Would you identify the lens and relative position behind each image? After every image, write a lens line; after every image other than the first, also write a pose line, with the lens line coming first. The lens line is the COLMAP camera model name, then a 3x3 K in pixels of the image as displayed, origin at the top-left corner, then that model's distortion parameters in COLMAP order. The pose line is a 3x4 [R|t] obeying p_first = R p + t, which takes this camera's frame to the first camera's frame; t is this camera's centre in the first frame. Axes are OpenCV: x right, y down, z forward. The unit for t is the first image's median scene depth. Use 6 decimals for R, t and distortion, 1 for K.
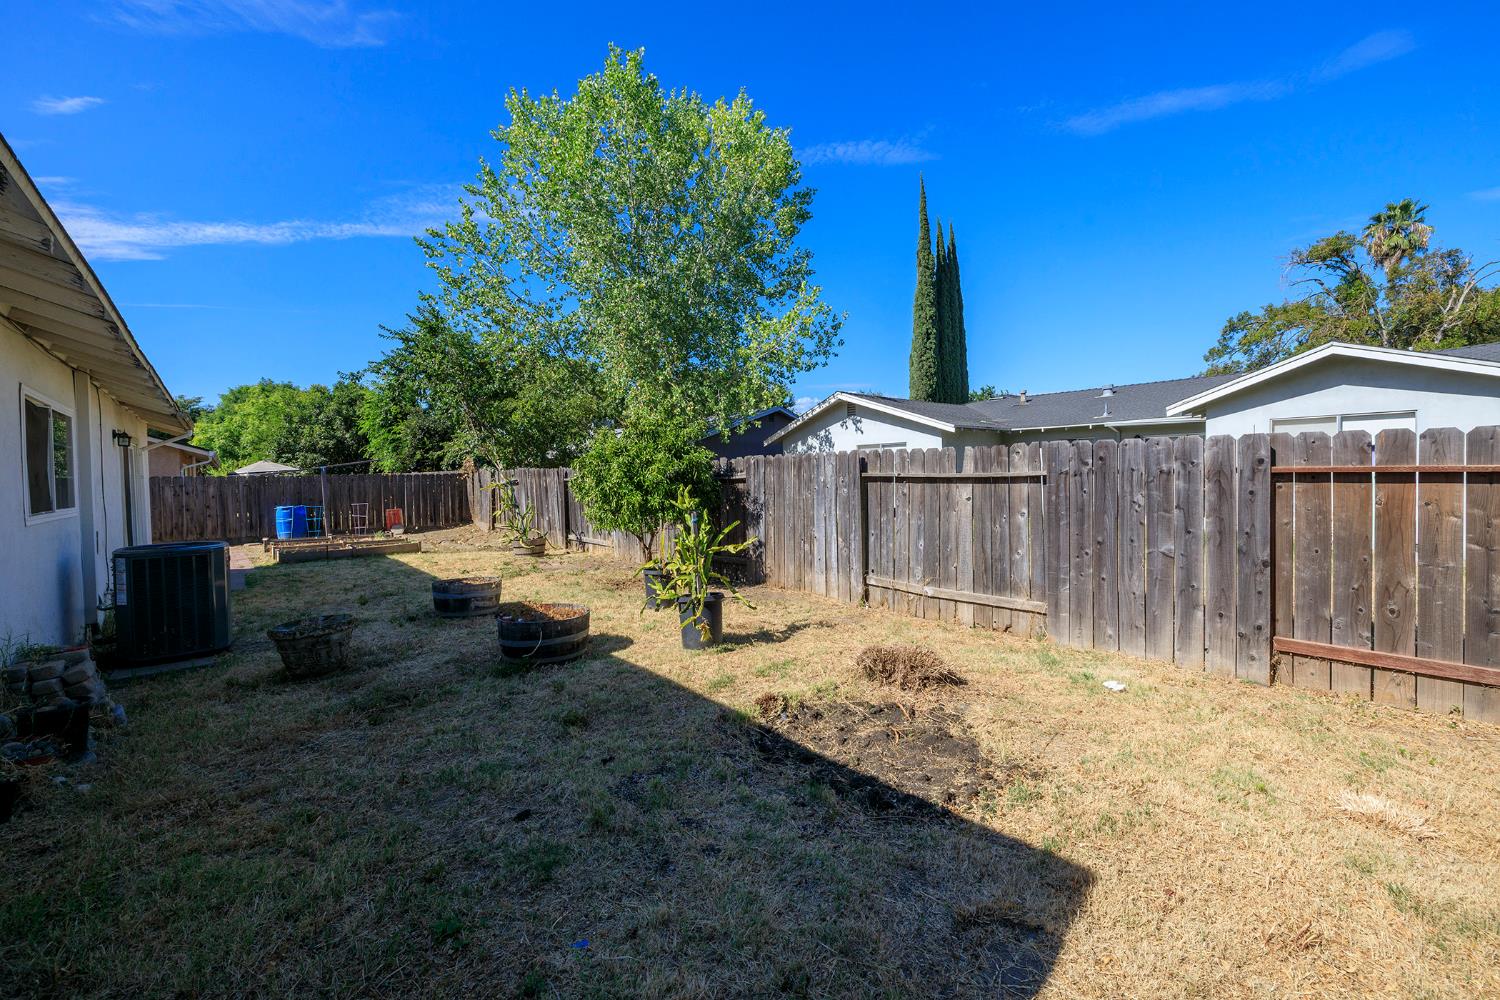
lens RADIAL K [[680.1, 0, 727.7], [0, 680.1, 497.1], [0, 0, 1]] dist [-0.000891, 0.000169]
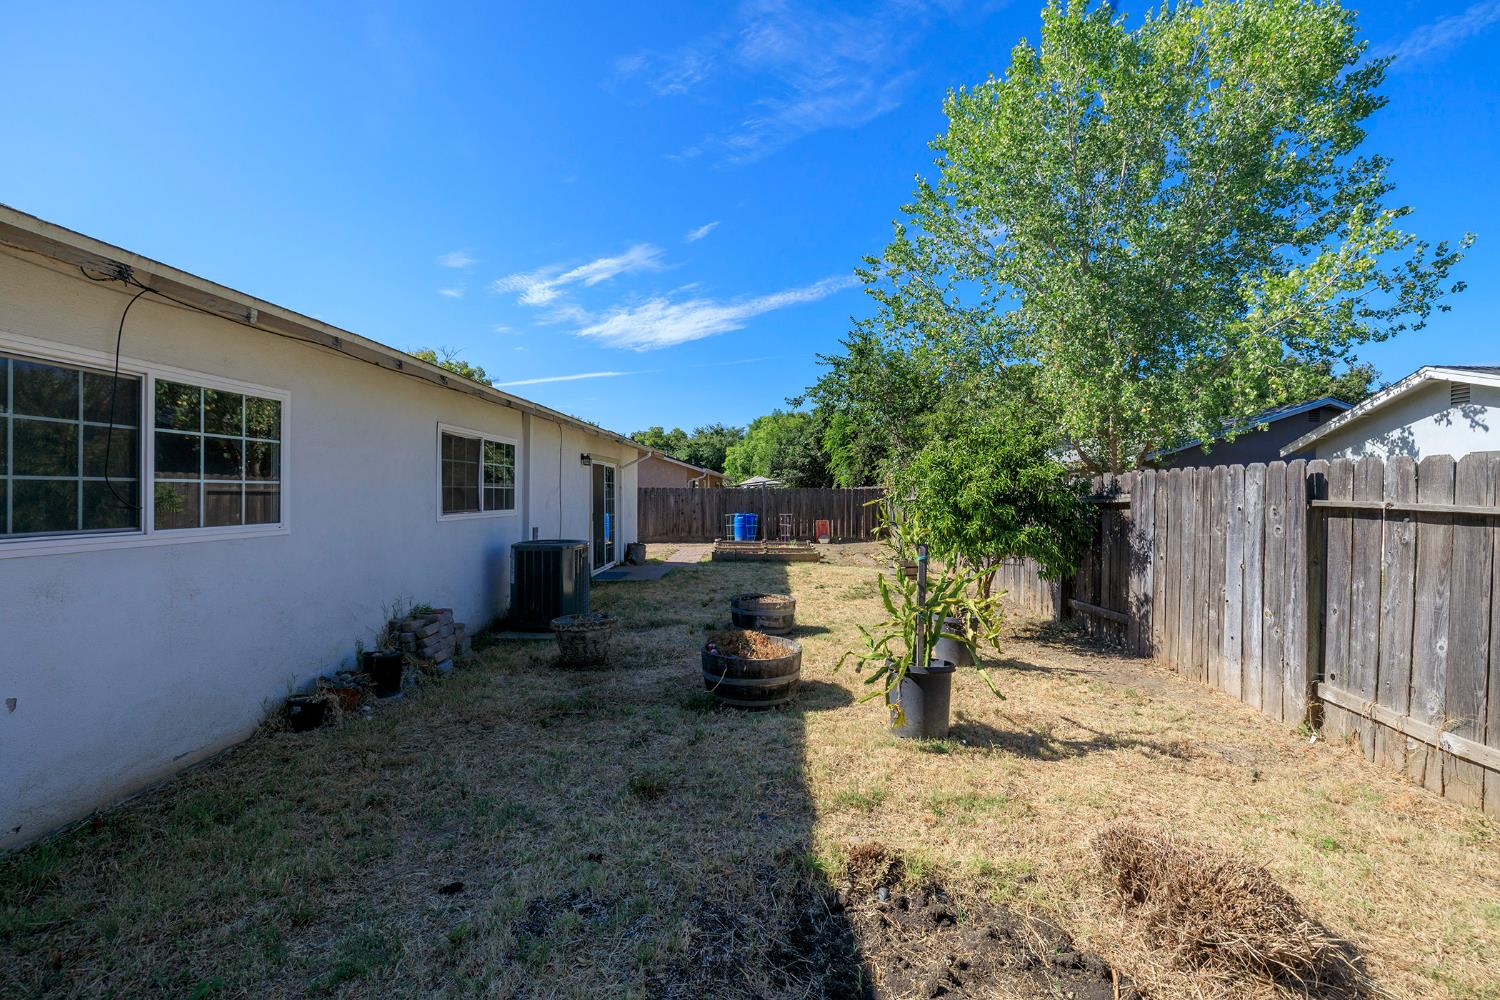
lens RADIAL K [[648.9, 0, 699.2], [0, 648.9, 499.4], [0, 0, 1]] dist [0.001460, 0.000510]
pose [[0.723739, 0.027201, -0.689537, 0.159969], [-0.039301, 0.999226, -0.001833, -0.011828], [0.688953, 0.028426, 0.724248, 0.201647]]
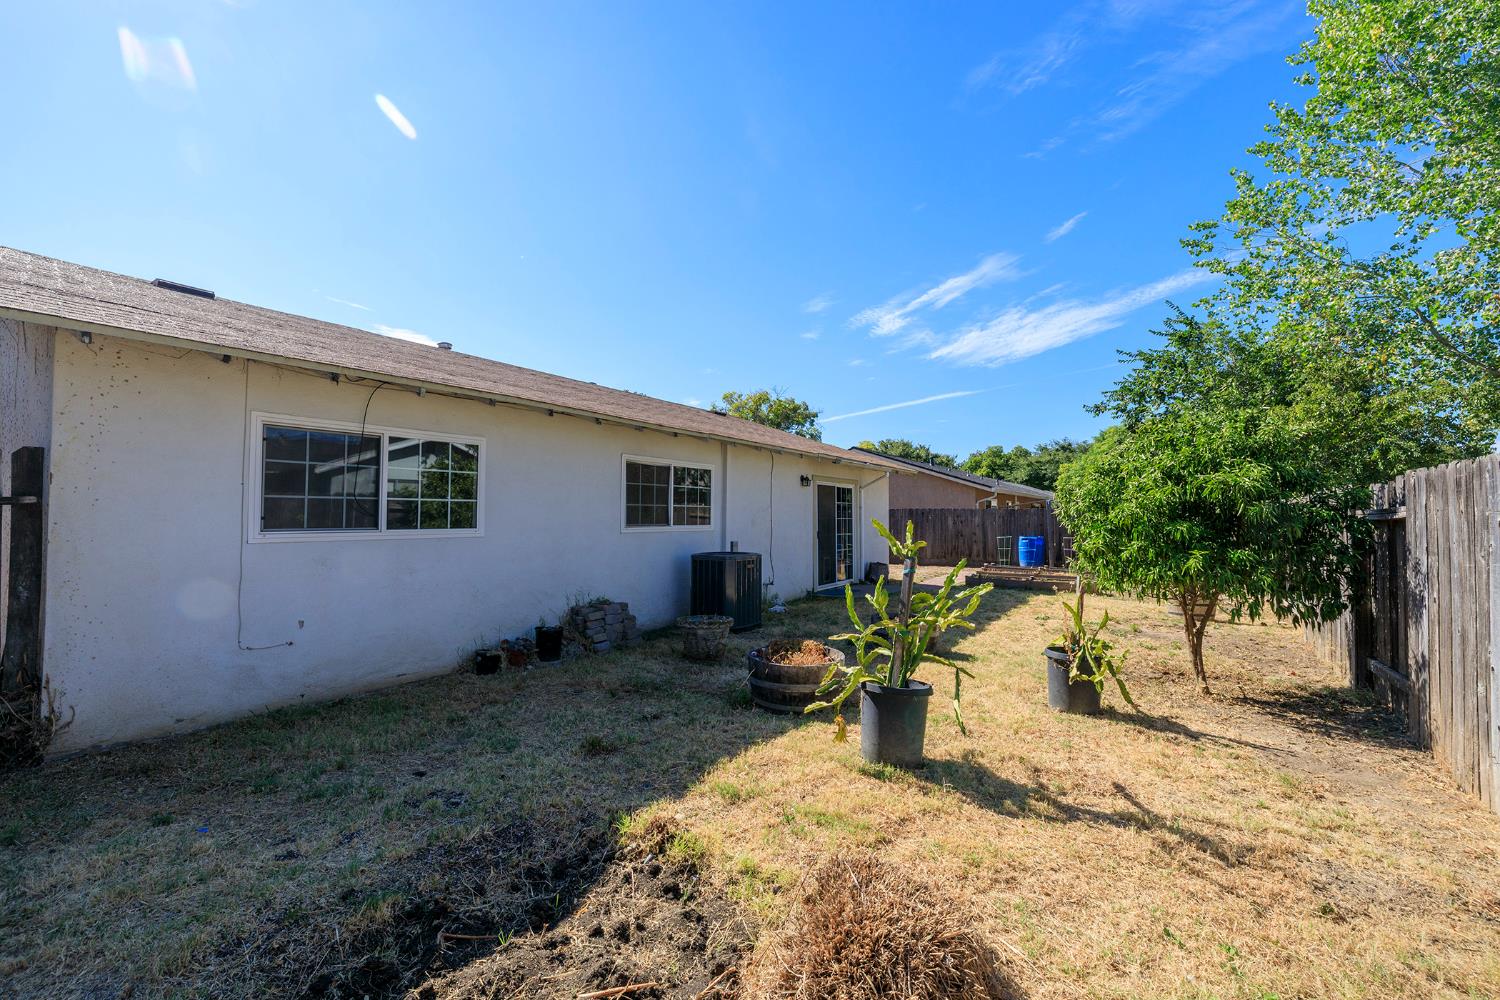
lens RADIAL K [[620.3, 0, 684.2], [0, 620.3, 502.0], [0, 0, 1]] dist [0.001758, 0.000391]
pose [[0.252066, -0.001941, -0.967708, 0.310055], [-0.040949, 0.999081, -0.012670, -0.012520], [0.966843, 0.042820, 0.251755, 0.386562]]
